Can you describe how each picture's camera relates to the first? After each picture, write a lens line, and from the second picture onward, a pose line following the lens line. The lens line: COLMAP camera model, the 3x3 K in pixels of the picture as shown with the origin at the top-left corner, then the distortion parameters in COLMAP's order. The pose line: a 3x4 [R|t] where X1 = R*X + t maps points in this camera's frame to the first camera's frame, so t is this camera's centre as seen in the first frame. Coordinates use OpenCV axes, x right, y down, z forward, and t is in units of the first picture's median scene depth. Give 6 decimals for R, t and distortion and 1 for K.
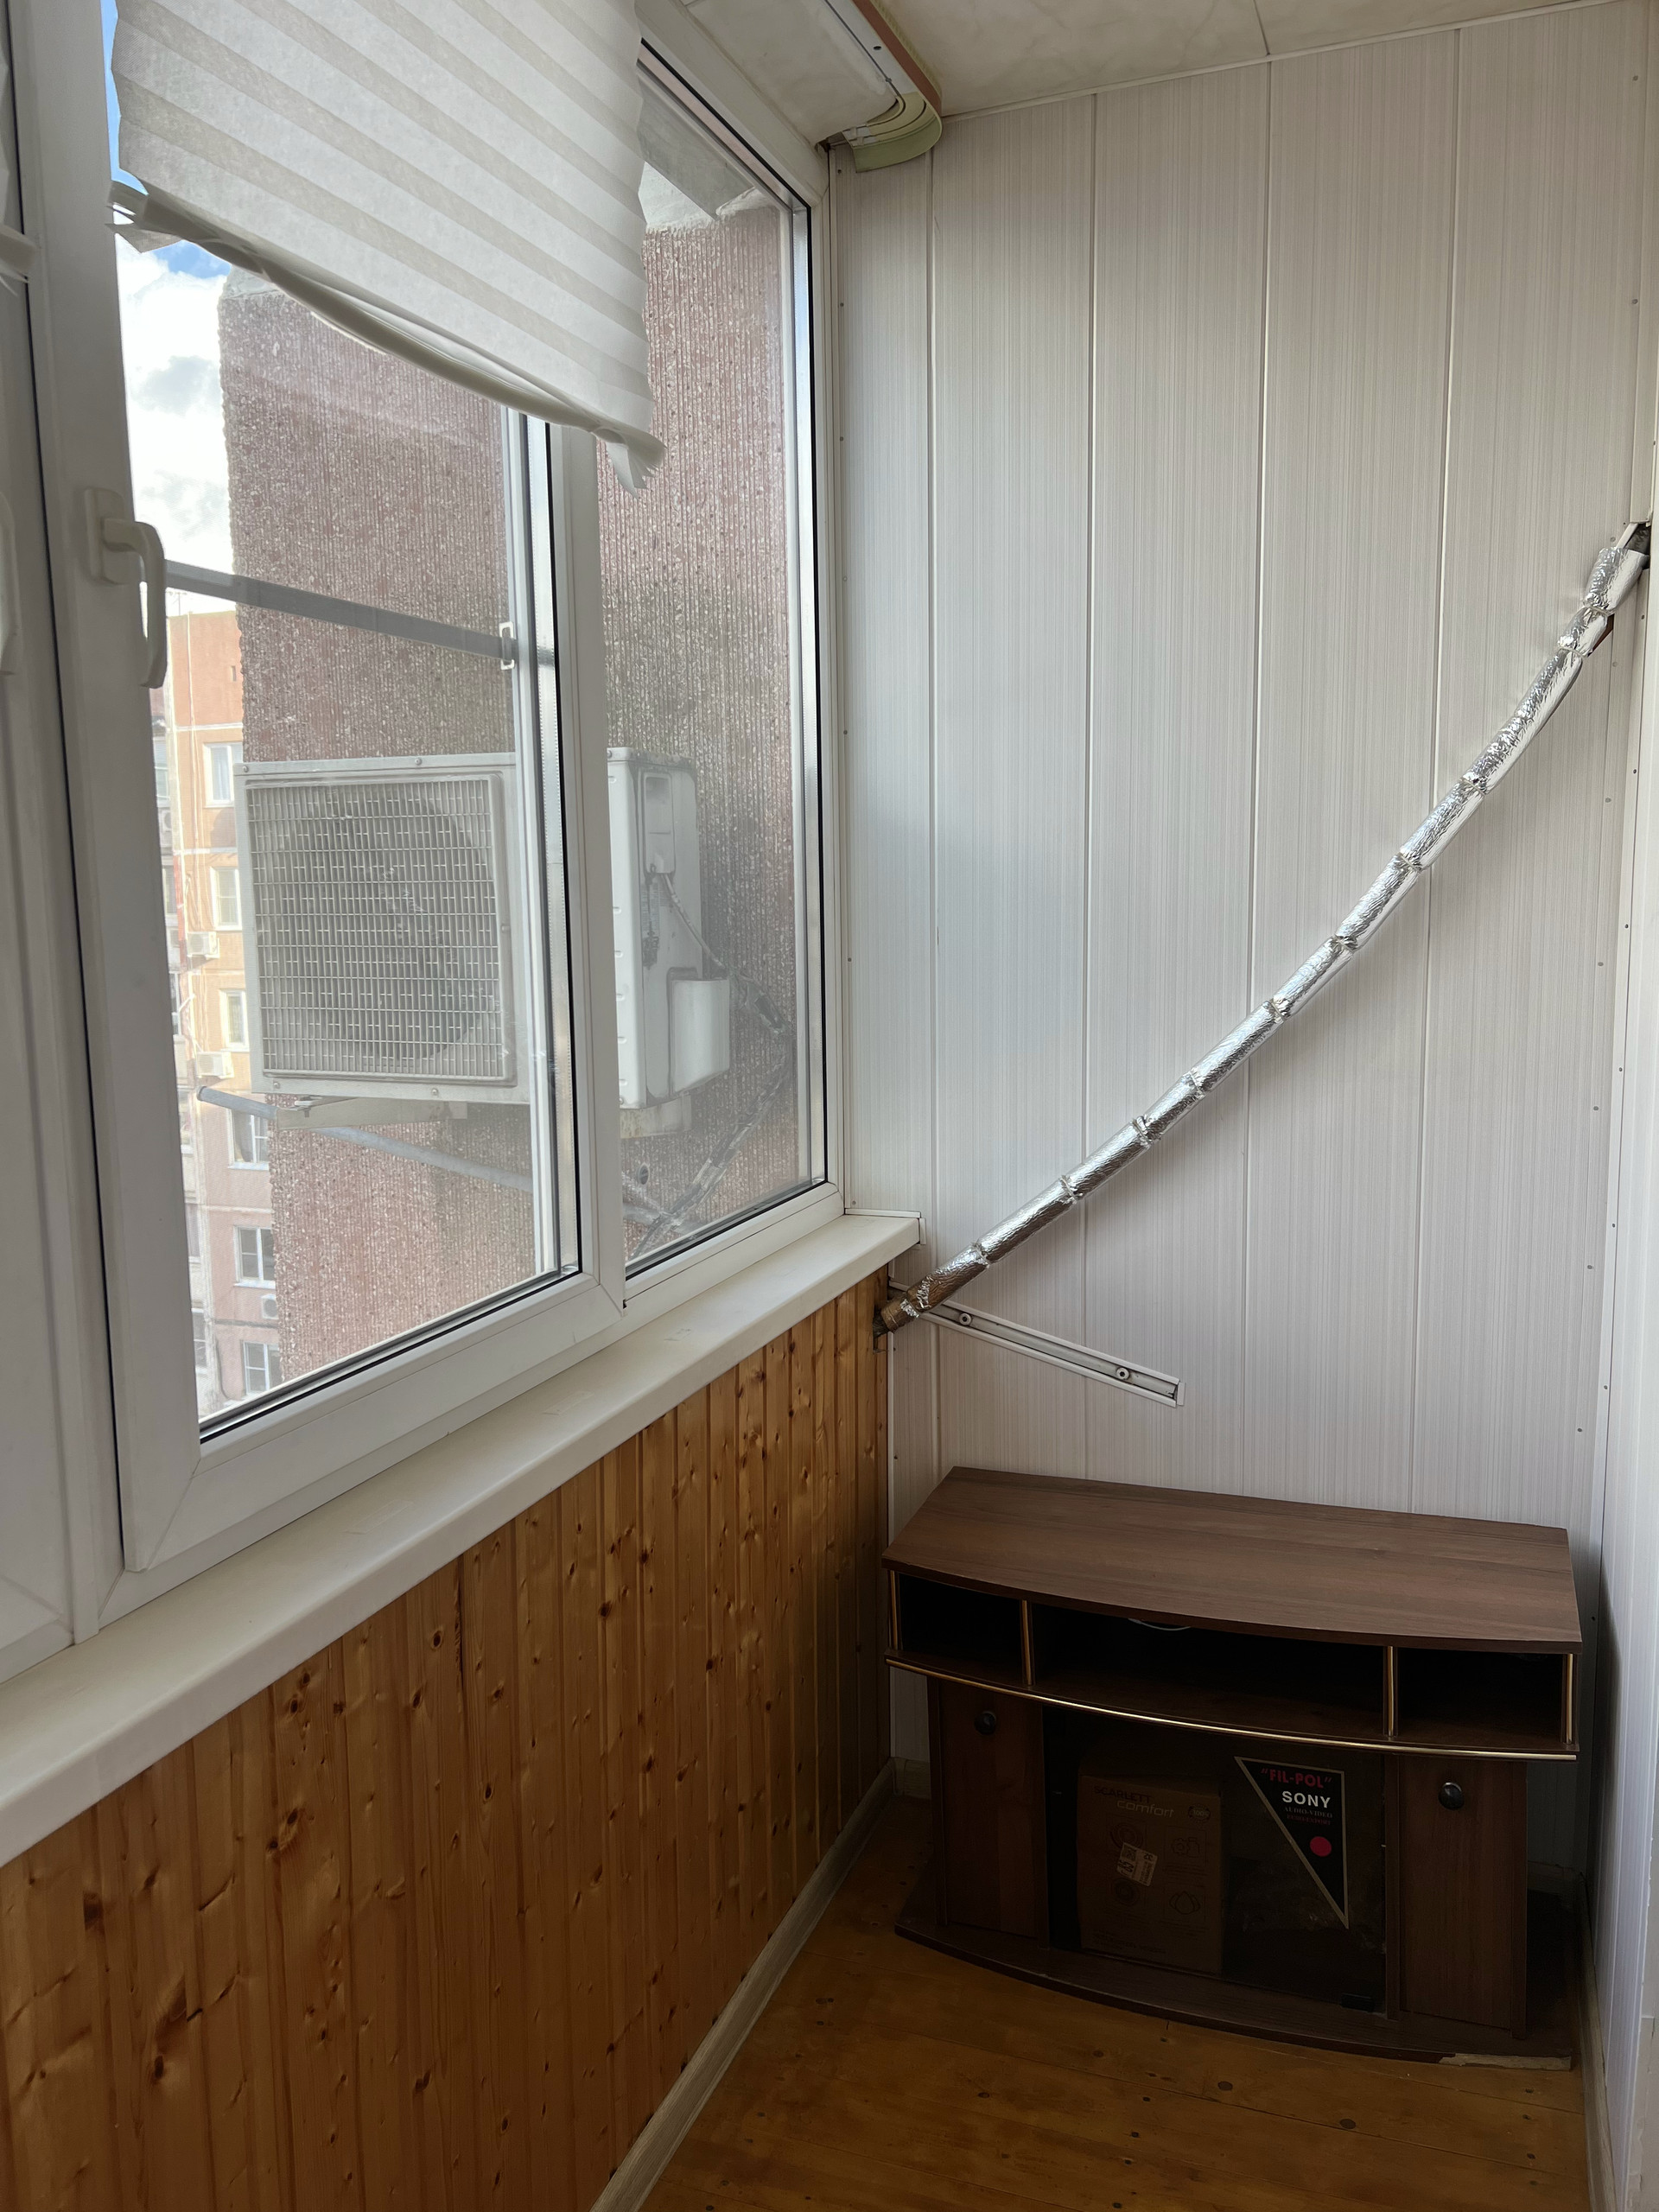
lens RADIAL K [[1675.4, 0, 826.3], [0, 1675.4, 1114.4], [0, 0, 1]] dist [0.042575, -0.047558]
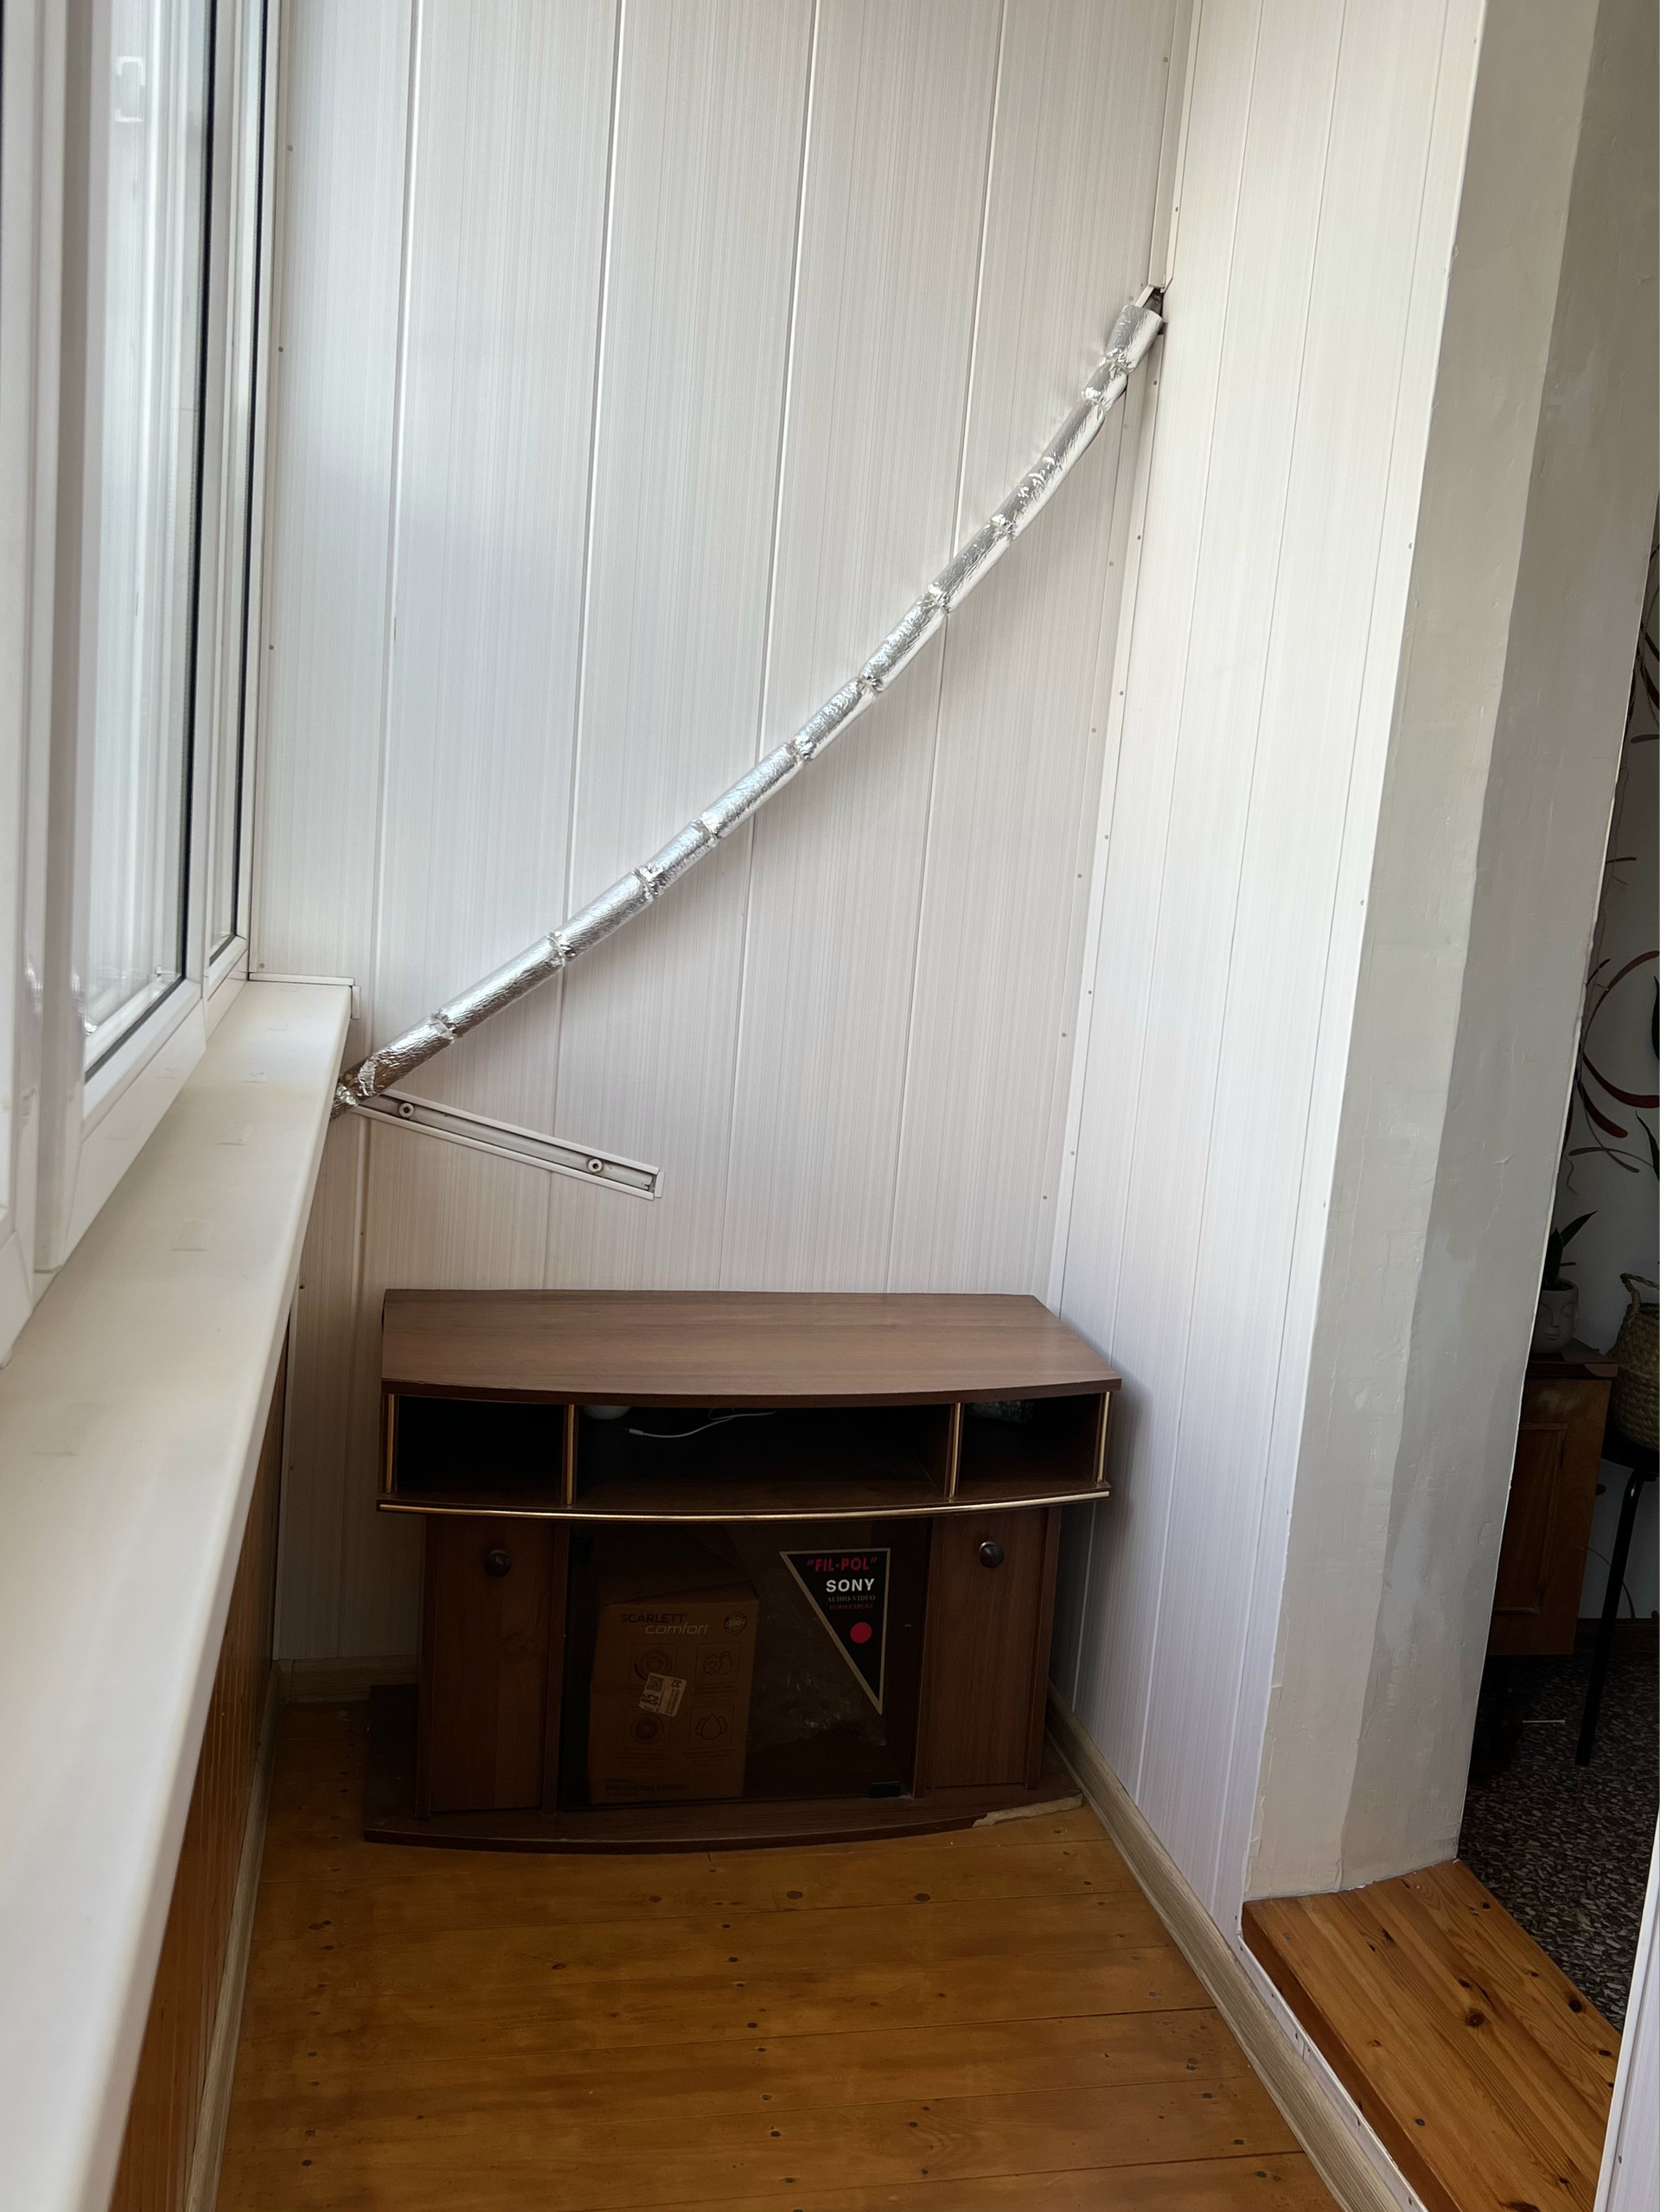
lens RADIAL K [[1982.0, 0, 825.9], [0, 1982.0, 1089.4], [0, 0, 1]] dist [0.047731, -0.037177]
pose [[0.845324, -0.002097, 0.534250, -0.307705], [-0.016392, 0.999420, 0.029859, 0.092270], [-0.534003, -0.033998, 0.844799, 0.074967]]
